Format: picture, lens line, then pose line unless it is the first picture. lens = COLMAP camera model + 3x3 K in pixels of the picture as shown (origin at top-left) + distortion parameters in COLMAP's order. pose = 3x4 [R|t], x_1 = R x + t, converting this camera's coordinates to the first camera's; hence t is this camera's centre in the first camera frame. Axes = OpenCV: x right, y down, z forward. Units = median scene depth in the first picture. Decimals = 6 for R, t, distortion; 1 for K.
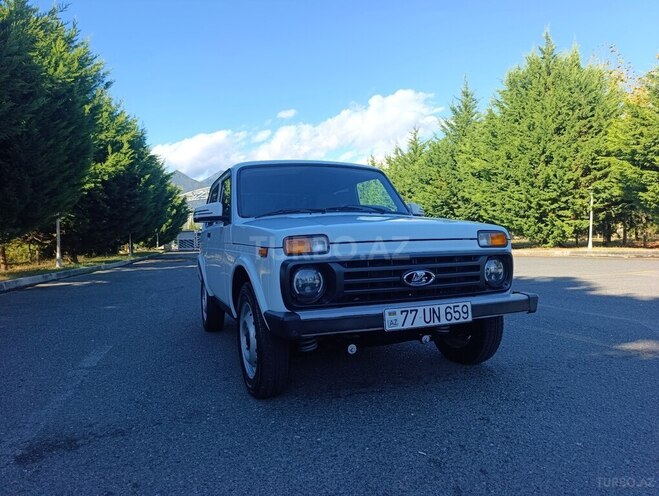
lens RADIAL K [[454.2, 0, 331.9], [0, 454.2, 248.2], [0, 0, 1]] dist [0.031689, -0.038305]
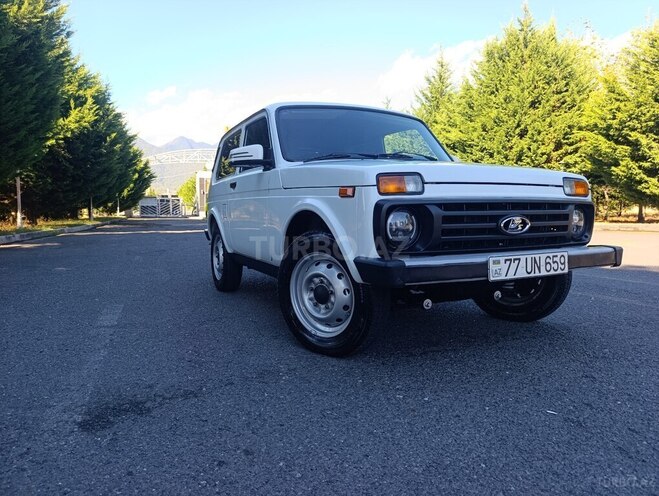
lens RADIAL K [[457.0, 0, 331.3], [0, 457.0, 242.7], [0, 0, 1]] dist [0.008035, -0.001946]
pose [[0.996658, 0.016263, 0.080052, -0.031546], [-0.020329, 0.998530, 0.050240, 0.007947], [-0.079117, -0.051700, 0.995524, 0.015251]]
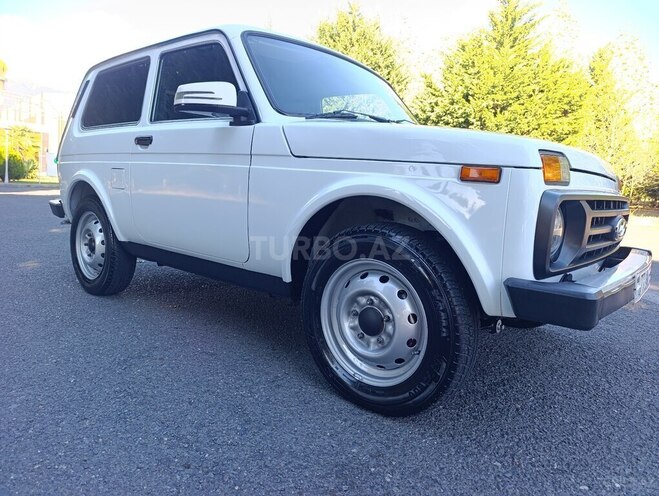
lens RADIAL K [[457.0, 0, 331.3], [0, 457.0, 242.7], [0, 0, 1]] dist [0.008035, -0.001946]
pose [[0.880385, 0.019667, 0.473851, -0.072703], [-0.072451, 0.992989, 0.093396, 0.006679], [-0.468692, -0.116556, 0.875638, 0.073829]]
